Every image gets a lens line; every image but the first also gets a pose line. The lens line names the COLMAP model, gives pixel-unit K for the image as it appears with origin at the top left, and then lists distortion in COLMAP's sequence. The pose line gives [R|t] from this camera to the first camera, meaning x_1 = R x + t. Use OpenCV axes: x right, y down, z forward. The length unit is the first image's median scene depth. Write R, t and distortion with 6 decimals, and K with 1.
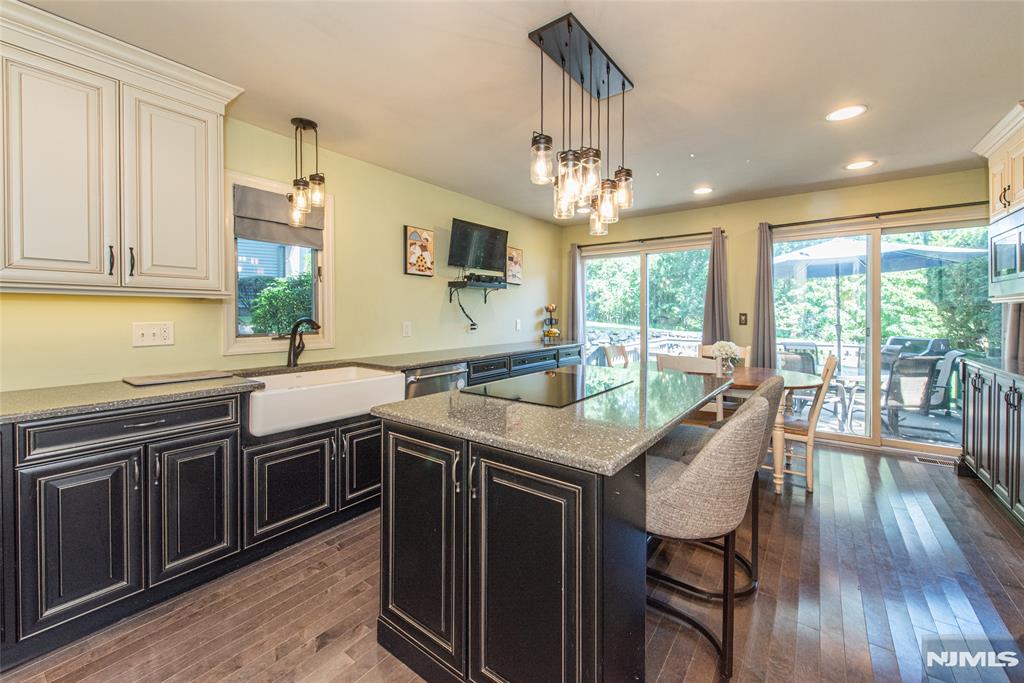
lens RADIAL K [[408.7, 0, 511.8], [0, 408.7, 317.6], [0, 0, 1]] dist [0.000515, 0.000014]
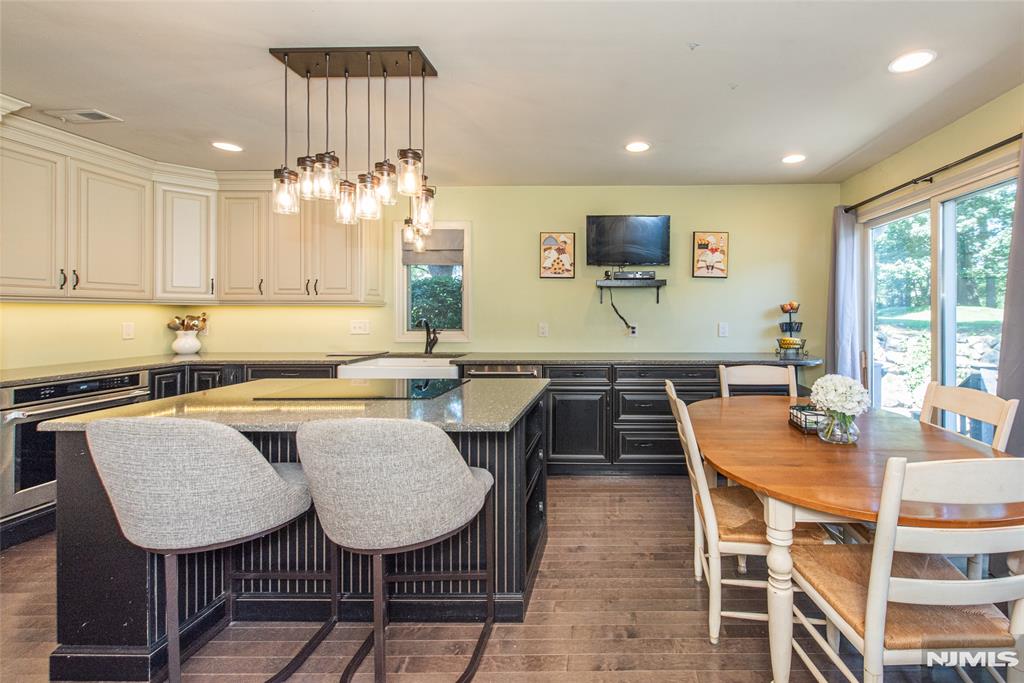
lens RADIAL K [[399.5, 0, 512.3], [0, 399.5, 323.8], [0, 0, 1]] dist [-0.001387, -0.000074]
pose [[0.603146, -0.001290, -0.797630, 0.486488], [-0.007996, 0.999939, -0.007663, 0.018546], [0.797591, 0.011000, 0.603098, 0.295977]]
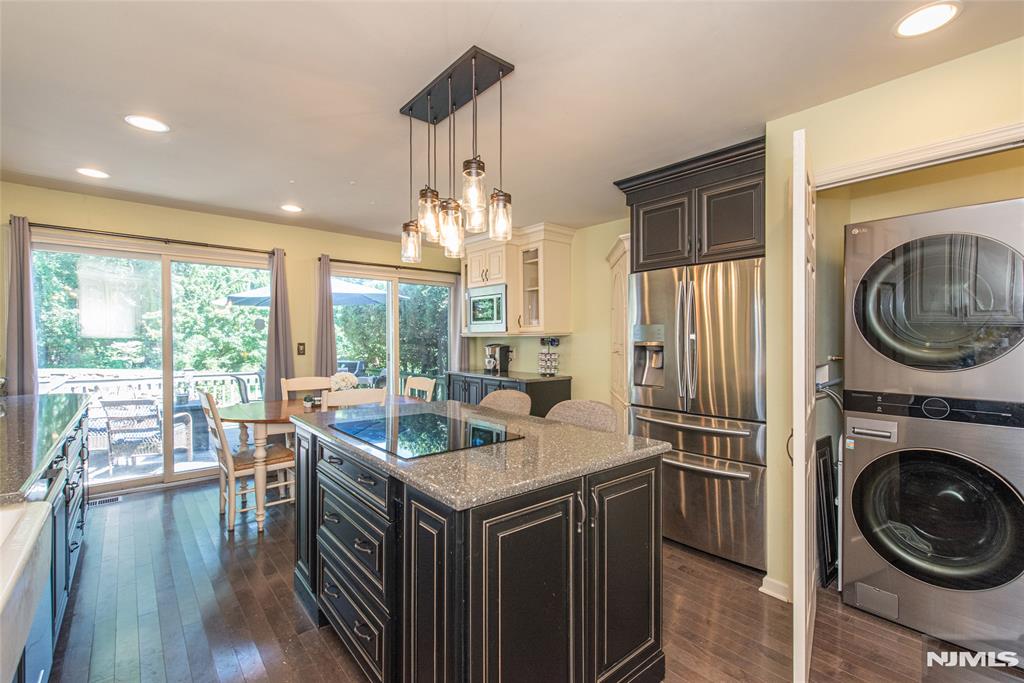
lens RADIAL K [[458.1, 0, 512.0], [0, 458.1, 341.5], [0, 0, 1]] dist [-0.000708, -0.000051]
pose [[0.225704, 0.001268, 0.974195, -0.422445], [0.010590, 0.999937, -0.003755, -0.004973], [-0.974138, 0.011164, 0.225677, 0.303406]]
